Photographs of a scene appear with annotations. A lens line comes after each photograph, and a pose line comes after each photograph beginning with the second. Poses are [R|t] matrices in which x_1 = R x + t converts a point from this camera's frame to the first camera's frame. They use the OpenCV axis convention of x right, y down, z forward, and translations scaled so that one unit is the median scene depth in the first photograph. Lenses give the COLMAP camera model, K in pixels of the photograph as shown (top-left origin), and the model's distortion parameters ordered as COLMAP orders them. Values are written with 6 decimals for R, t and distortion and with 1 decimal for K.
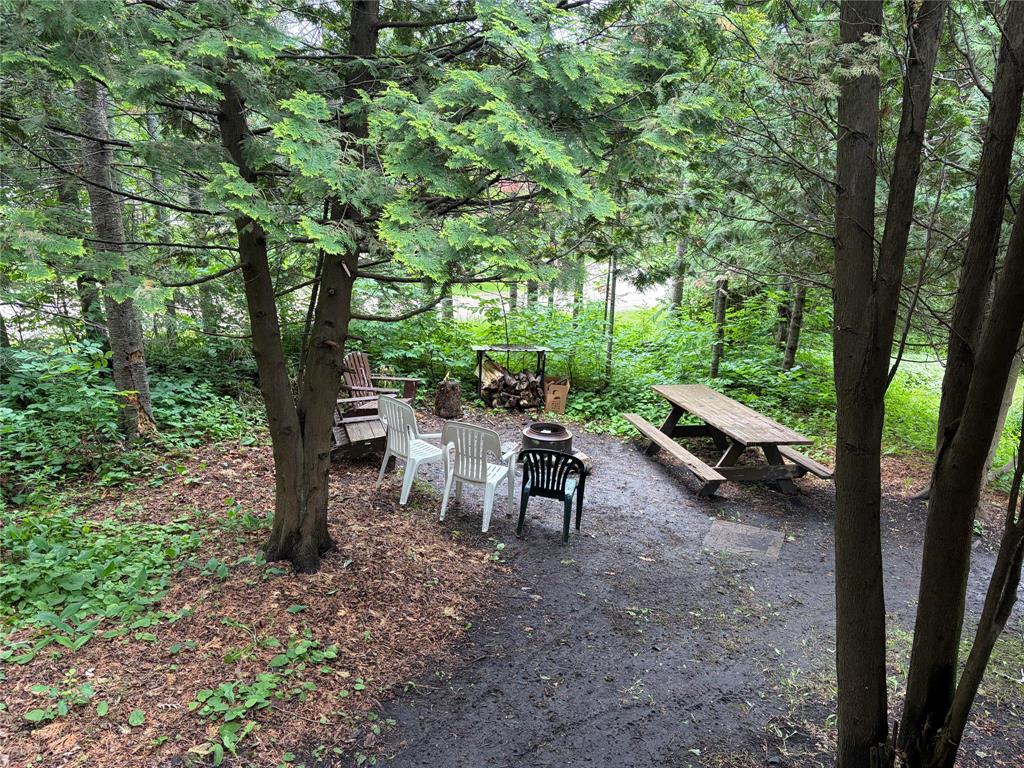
lens RADIAL K [[776.2, 0, 512.9], [0, 776.2, 378.8], [0, 0, 1]] dist [0.052726, -0.056228]
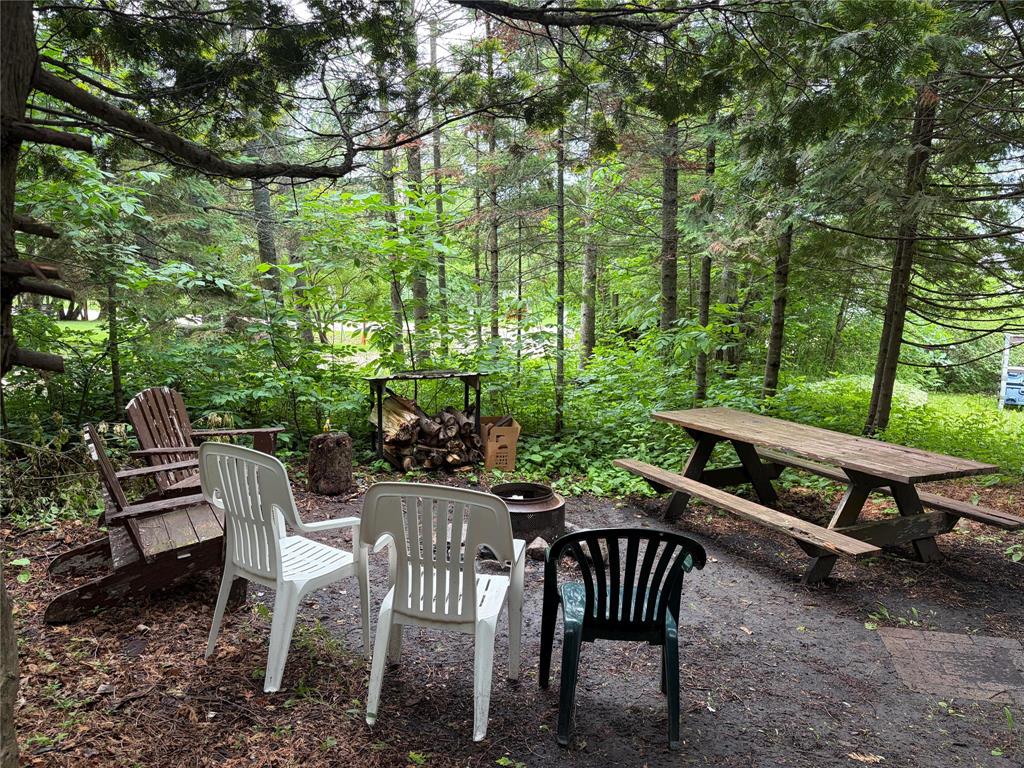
lens RADIAL K [[776.2, 0, 511.1], [0, 776.2, 393.9], [0, 0, 1]] dist [0.052726, -0.056228]
pose [[0.978972, -0.071758, 0.190956, -0.059395], [0.086580, 0.993752, -0.070433, 0.028256], [-0.184708, 0.085485, 0.979069, 0.384373]]
